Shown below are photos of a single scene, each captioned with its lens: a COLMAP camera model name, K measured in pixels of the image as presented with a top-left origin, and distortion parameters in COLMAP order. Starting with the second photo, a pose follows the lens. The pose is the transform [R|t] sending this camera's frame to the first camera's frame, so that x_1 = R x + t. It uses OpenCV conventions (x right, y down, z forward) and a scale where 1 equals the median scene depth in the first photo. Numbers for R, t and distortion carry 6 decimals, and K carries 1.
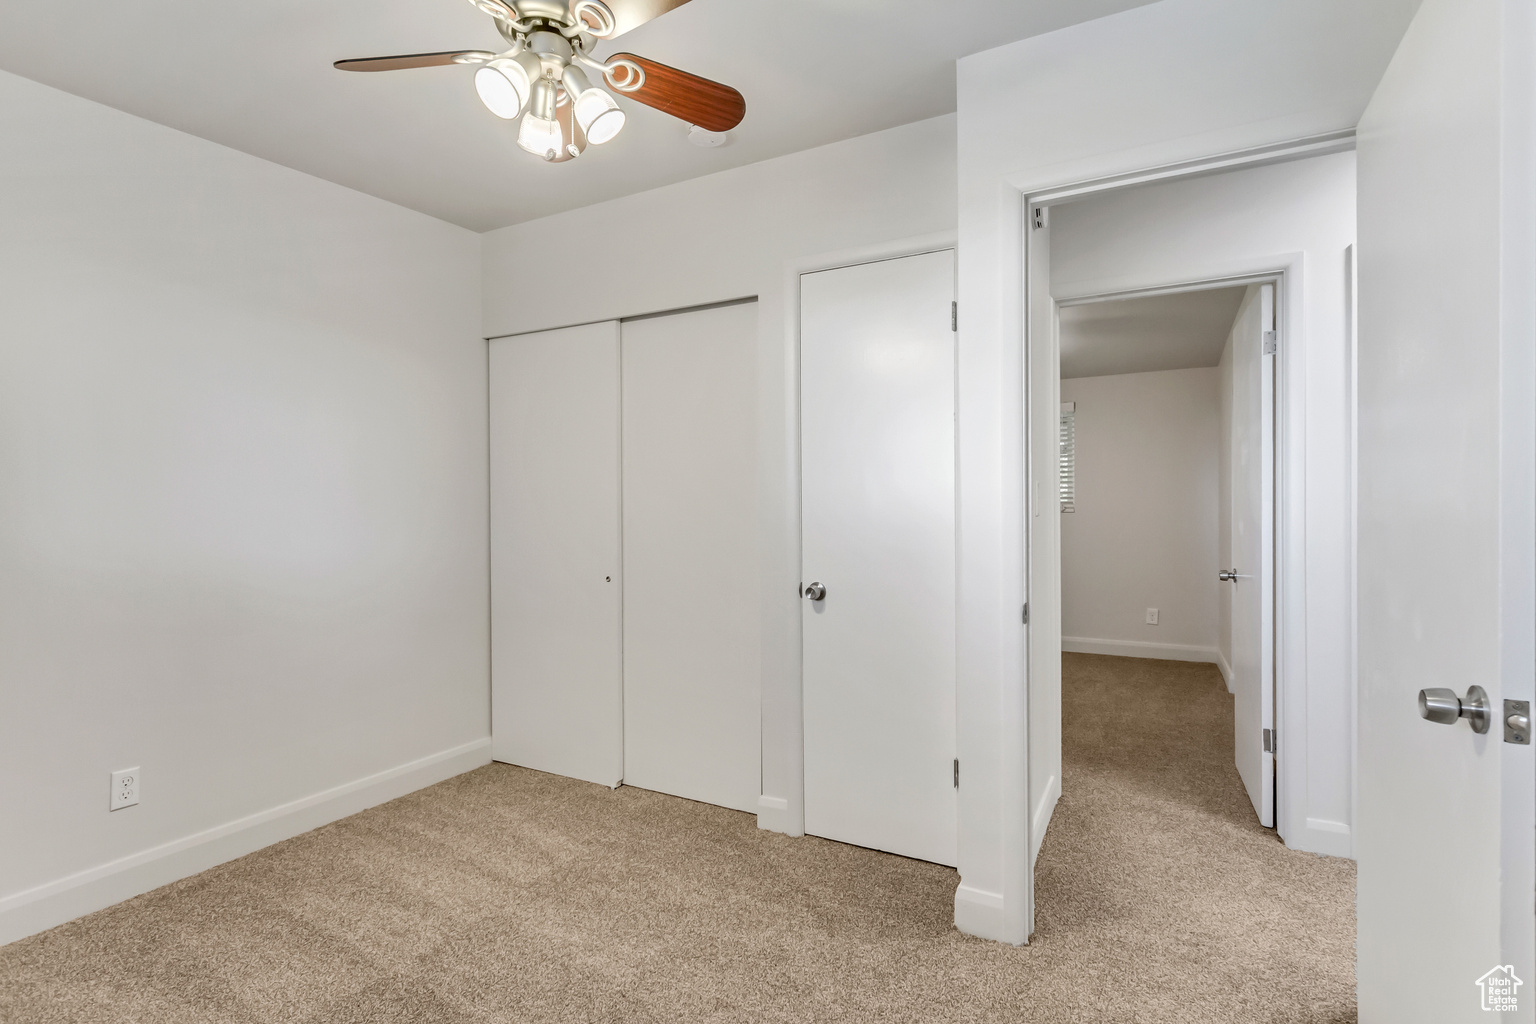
lens RADIAL K [[724.2, 0, 758.3], [0, 724.2, 521.0], [0, 0, 1]] dist [0.003236, -0.000576]
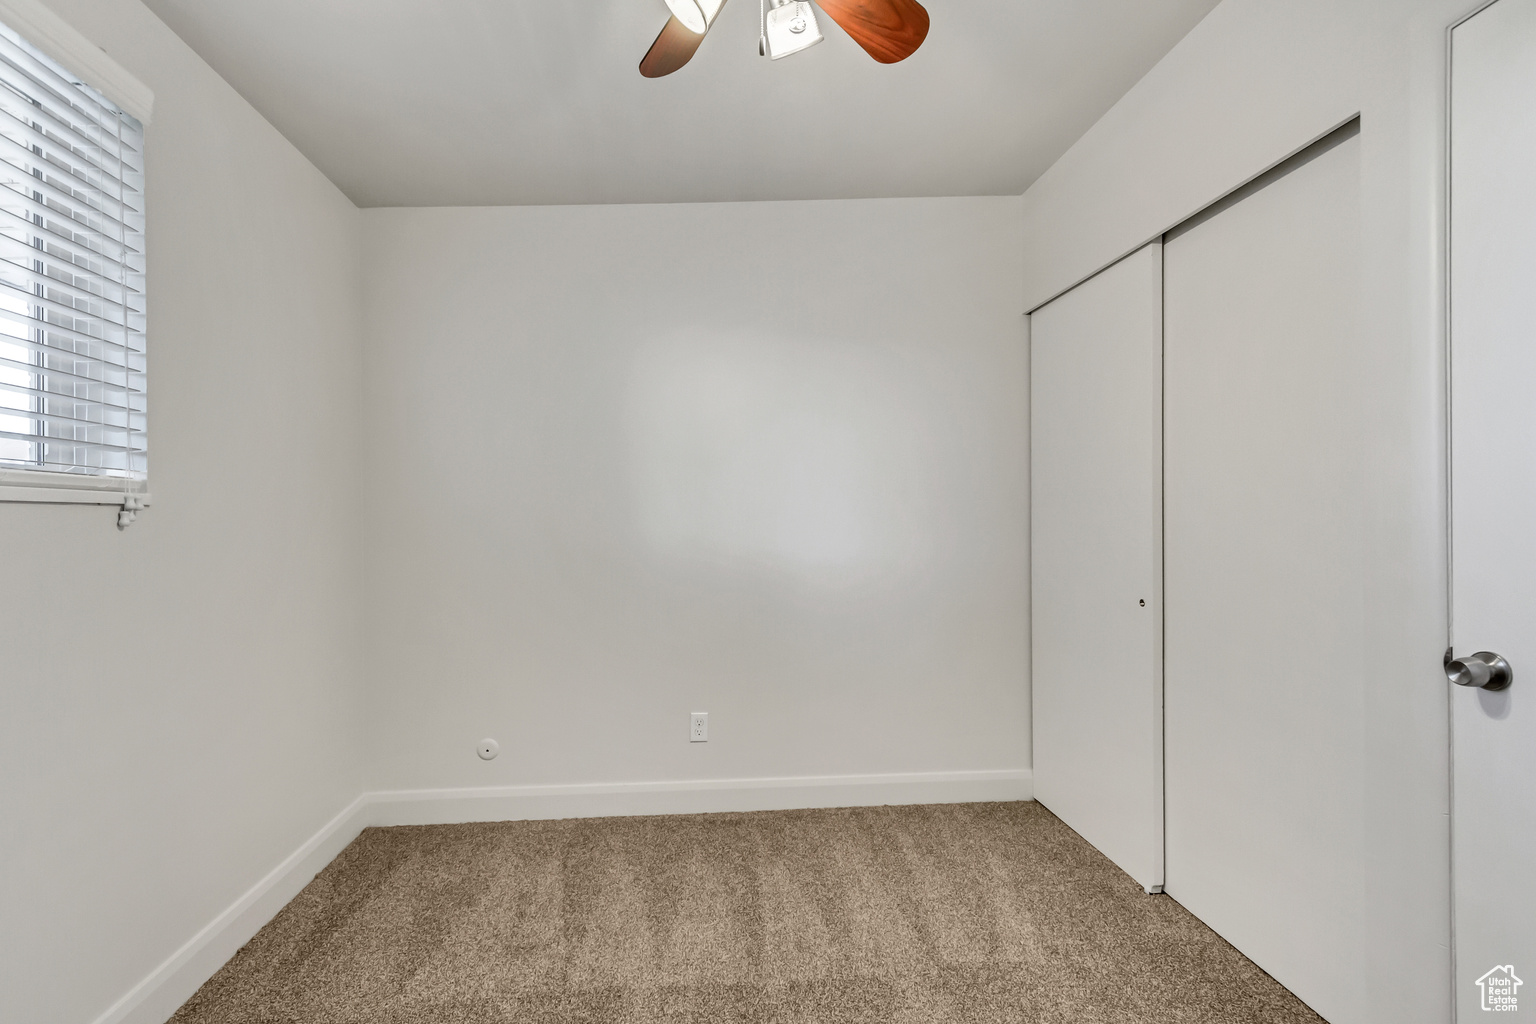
lens RADIAL K [[710.8, 0, 743.7], [0, 710.8, 517.2], [0, 0, 1]] dist [0.008467, -0.000565]
pose [[0.550145, -0.000922, -0.835069, 0.206416], [-0.001241, 0.999997, -0.001922, -0.004184], [0.835068, 0.002094, 0.550142, 0.321372]]
